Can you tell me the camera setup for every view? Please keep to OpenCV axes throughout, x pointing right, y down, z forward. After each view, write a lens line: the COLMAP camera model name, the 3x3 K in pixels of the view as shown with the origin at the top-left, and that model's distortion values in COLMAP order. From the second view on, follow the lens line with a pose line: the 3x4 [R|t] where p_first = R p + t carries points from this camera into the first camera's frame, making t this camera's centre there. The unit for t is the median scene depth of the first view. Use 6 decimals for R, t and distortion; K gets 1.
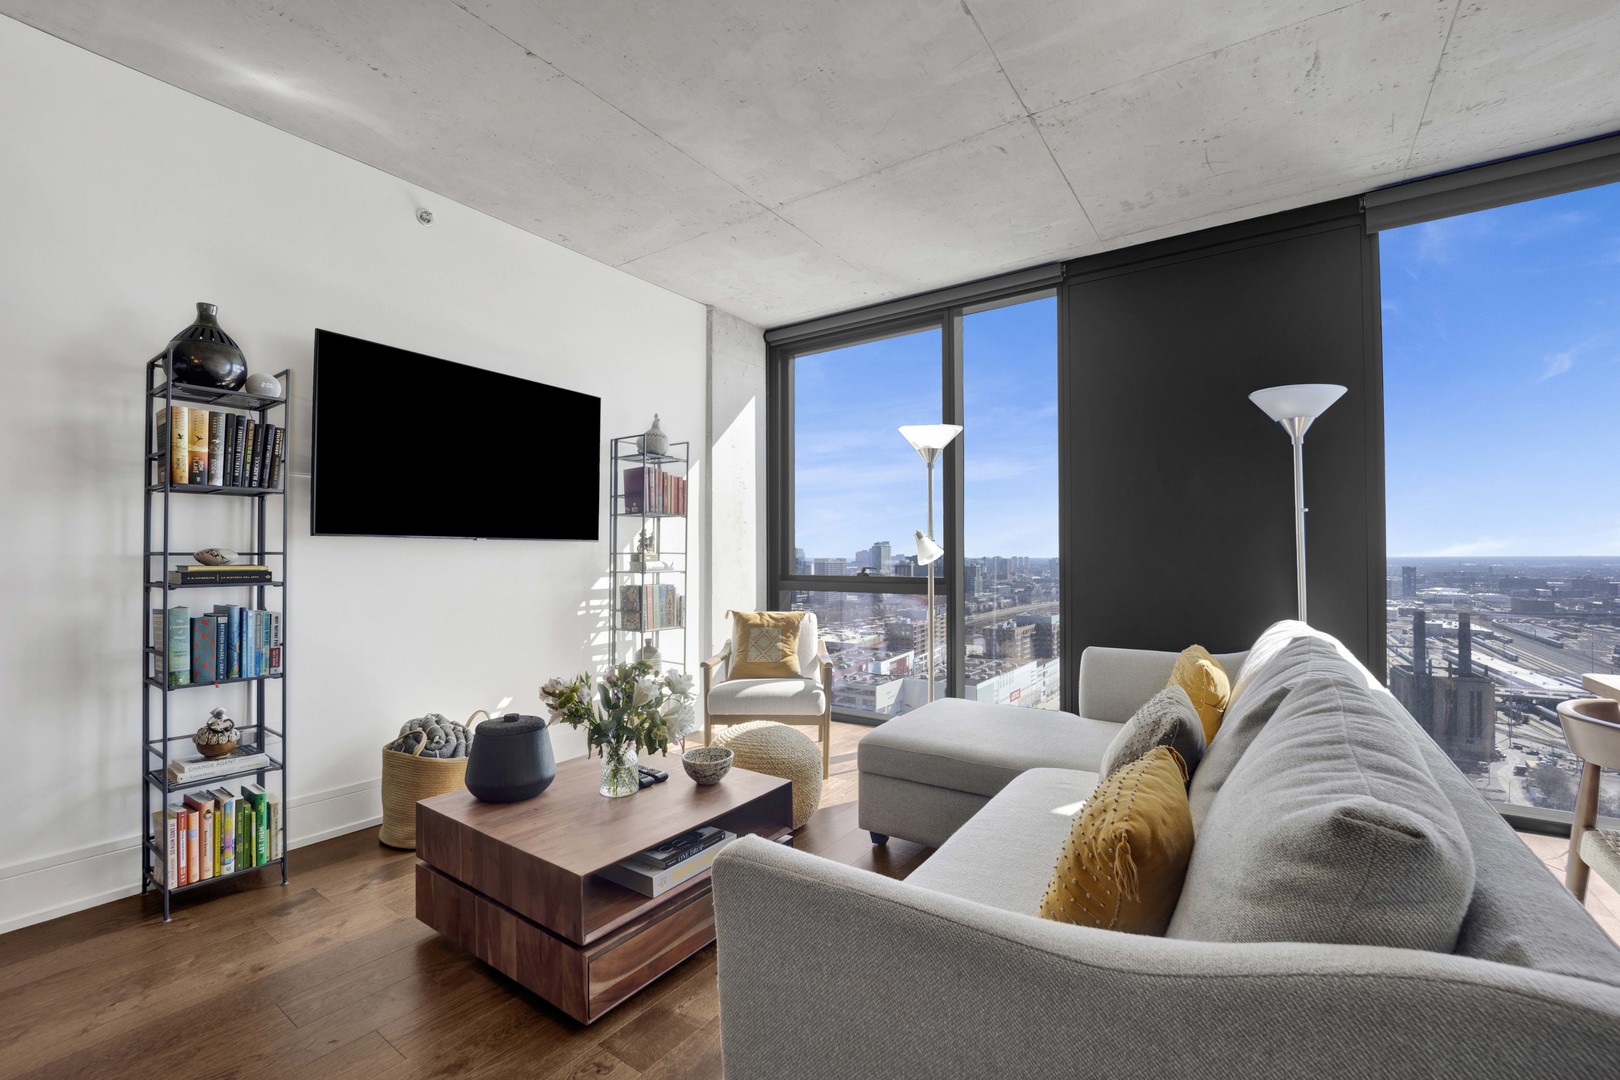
lens RADIAL K [[709.0, 0, 806.8], [0, 709.0, 524.8], [0, 0, 1]] dist [-0.018581, 0.000163]
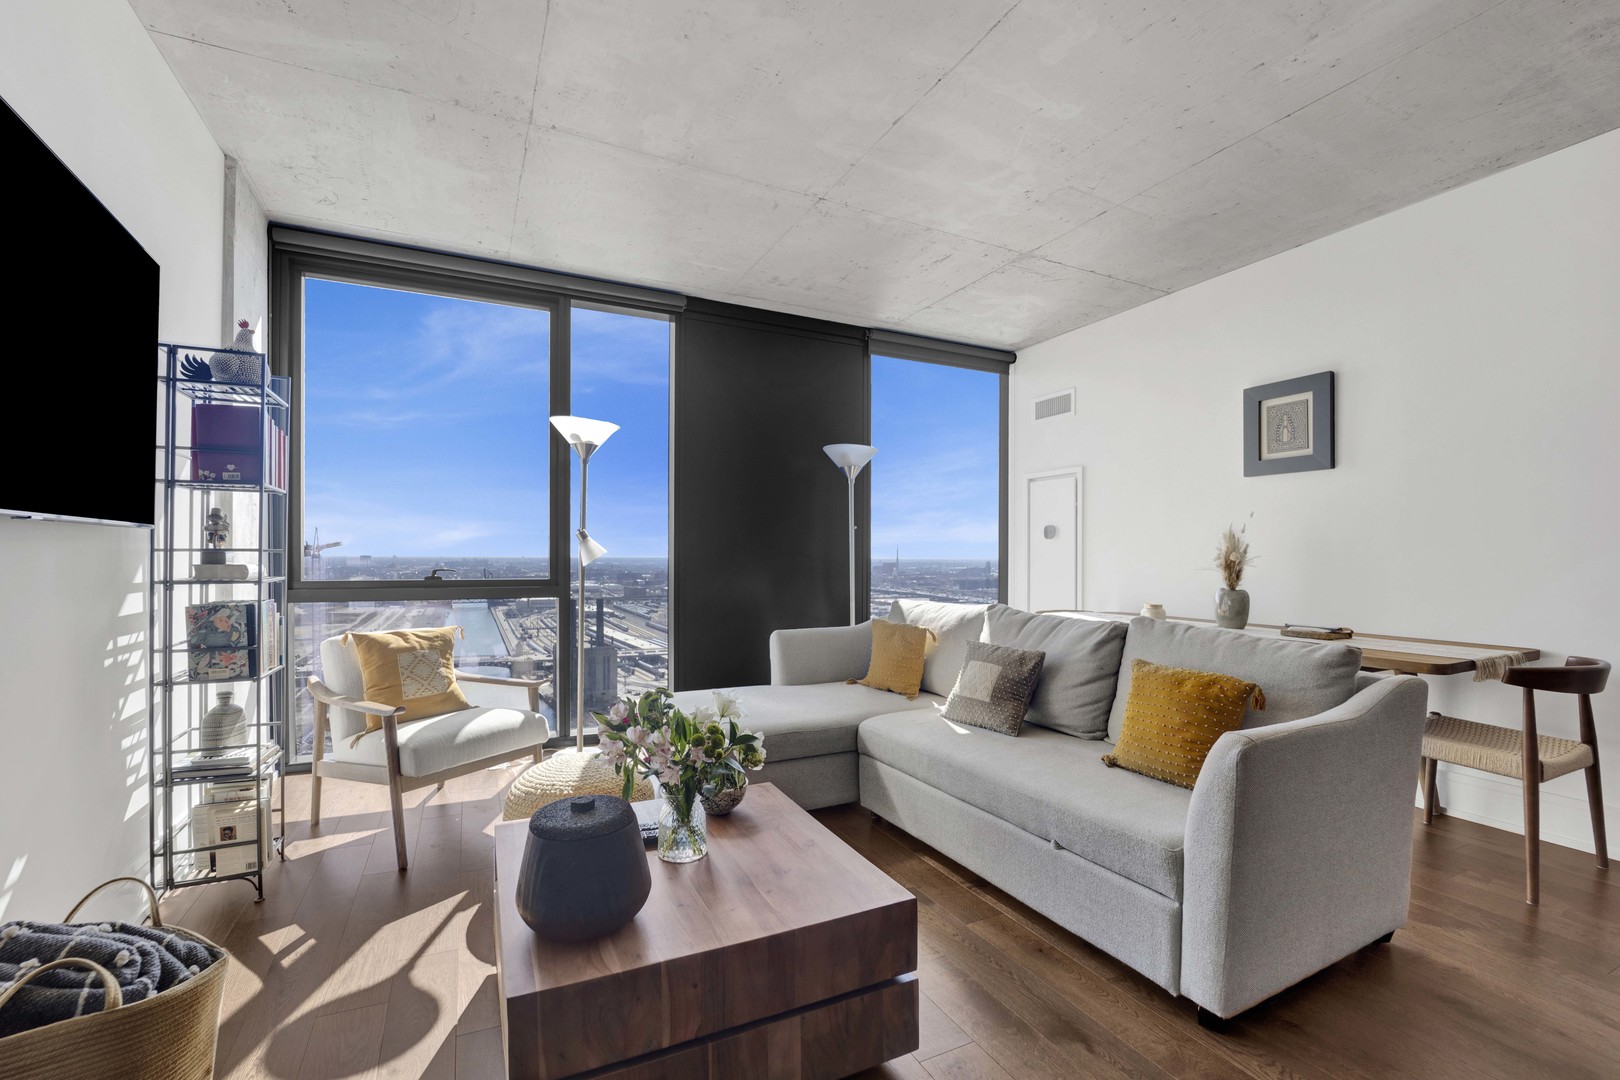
lens RADIAL K [[689.3, 0, 810.0], [0, 689.3, 540.0], [0, 0, 1]] dist [-0.013535, 0.000108]
pose [[0.473464, 0.024616, 0.880469, -0.434798], [-0.043952, 0.999024, -0.004296, 0.010834], [-0.879716, -0.036664, 0.474084, 0.254678]]
